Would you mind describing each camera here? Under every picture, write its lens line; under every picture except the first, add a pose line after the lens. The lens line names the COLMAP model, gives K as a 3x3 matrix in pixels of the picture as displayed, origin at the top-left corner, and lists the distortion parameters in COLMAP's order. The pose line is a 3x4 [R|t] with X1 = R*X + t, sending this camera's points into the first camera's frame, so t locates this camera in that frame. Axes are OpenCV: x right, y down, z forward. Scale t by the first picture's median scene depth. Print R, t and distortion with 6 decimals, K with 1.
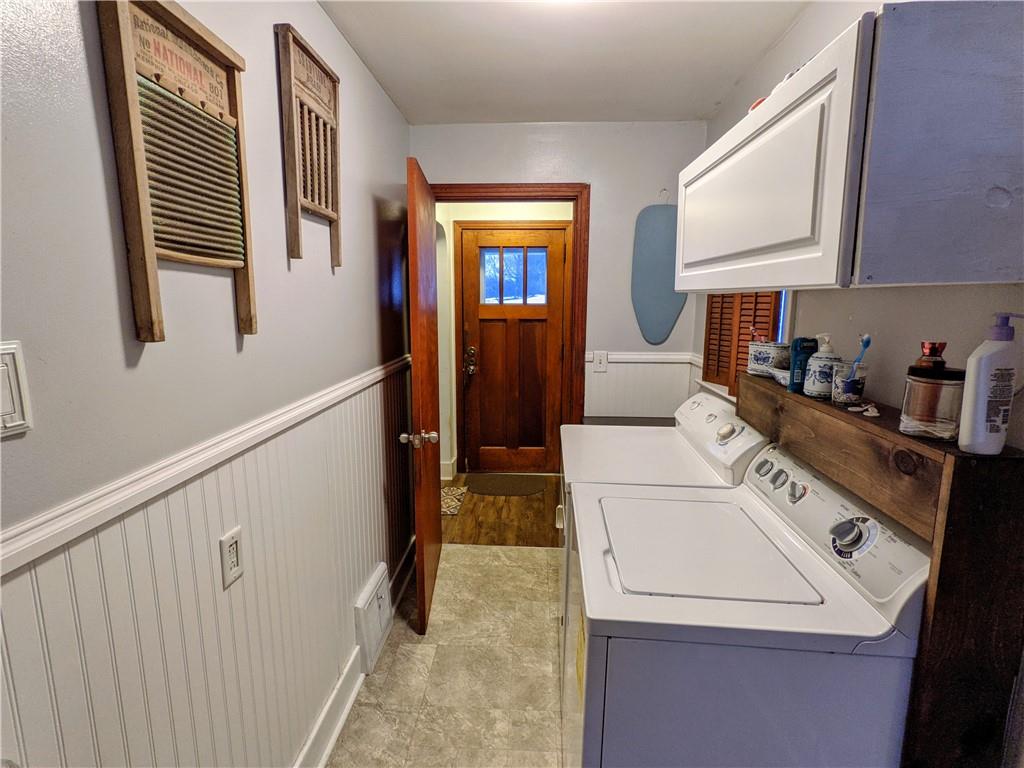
lens RADIAL K [[494.5, 0, 509.8], [0, 494.5, 378.9], [0, 0, 1]] dist [-0.002080, 0.000323]
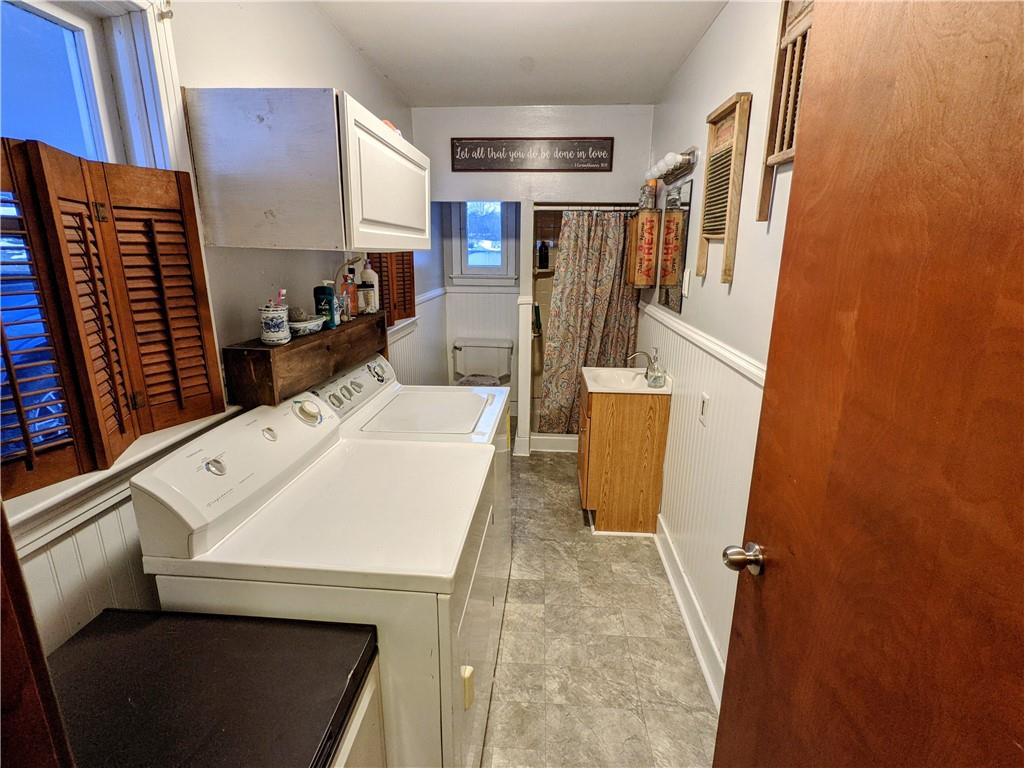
lens RADIAL K [[494.5, 0, 511.0], [0, 494.5, 382.0], [0, 0, 1]] dist [-0.002080, 0.000323]
pose [[-0.999912, -0.010309, 0.008371, 0.066507], [-0.005978, 0.912322, 0.409431, -0.284865], [-0.011858, 0.409344, -0.912303, 1.670495]]
